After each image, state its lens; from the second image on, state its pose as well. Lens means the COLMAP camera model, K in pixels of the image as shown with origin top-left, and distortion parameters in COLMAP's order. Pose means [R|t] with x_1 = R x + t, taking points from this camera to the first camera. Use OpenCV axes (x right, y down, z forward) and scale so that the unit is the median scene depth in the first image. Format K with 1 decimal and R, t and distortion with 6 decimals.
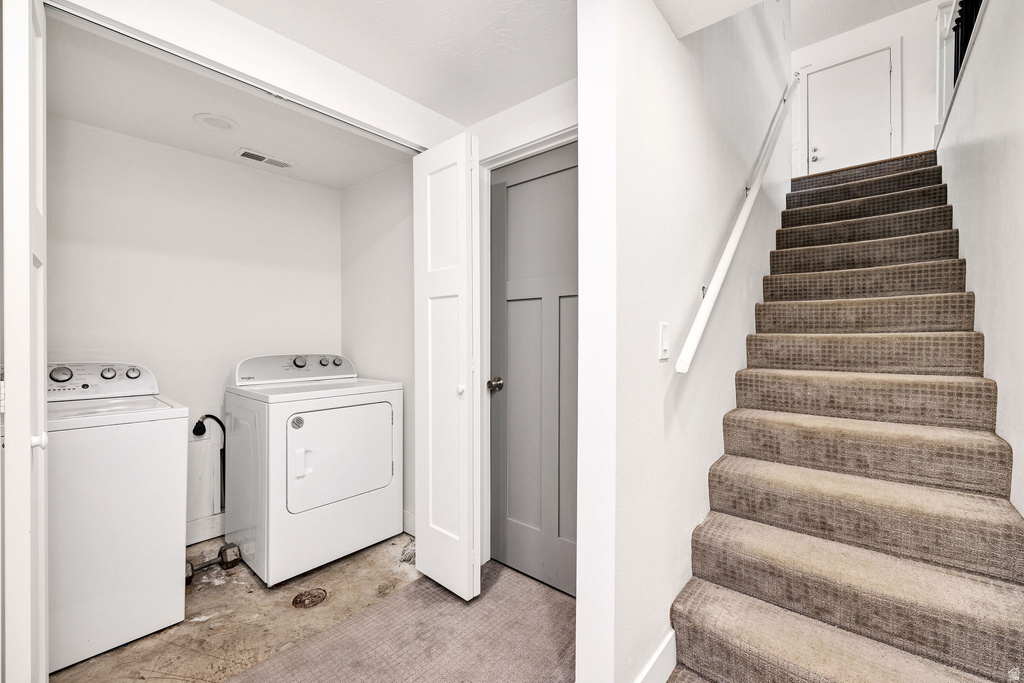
lens RADIAL K [[423.8, 0, 509.7], [0, 423.8, 336.2], [0, 0, 1]] dist [0.003434, 0.000260]
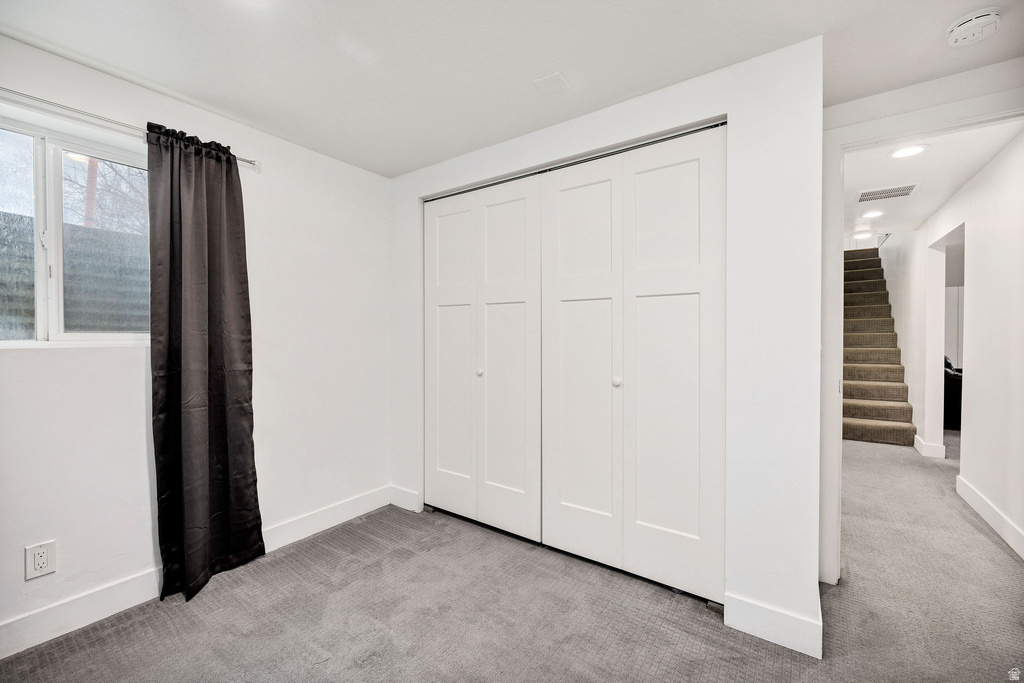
lens RADIAL K [[423.8, 0, 513.3], [0, 423.8, 343.8], [0, 0, 1]] dist [0.003434, 0.000260]
pose [[0.994752, -0.008725, 0.101939, -1.761318], [0.008088, 0.999945, 0.006661, 0.026752], [-0.101992, -0.005802, 0.994768, -1.594357]]
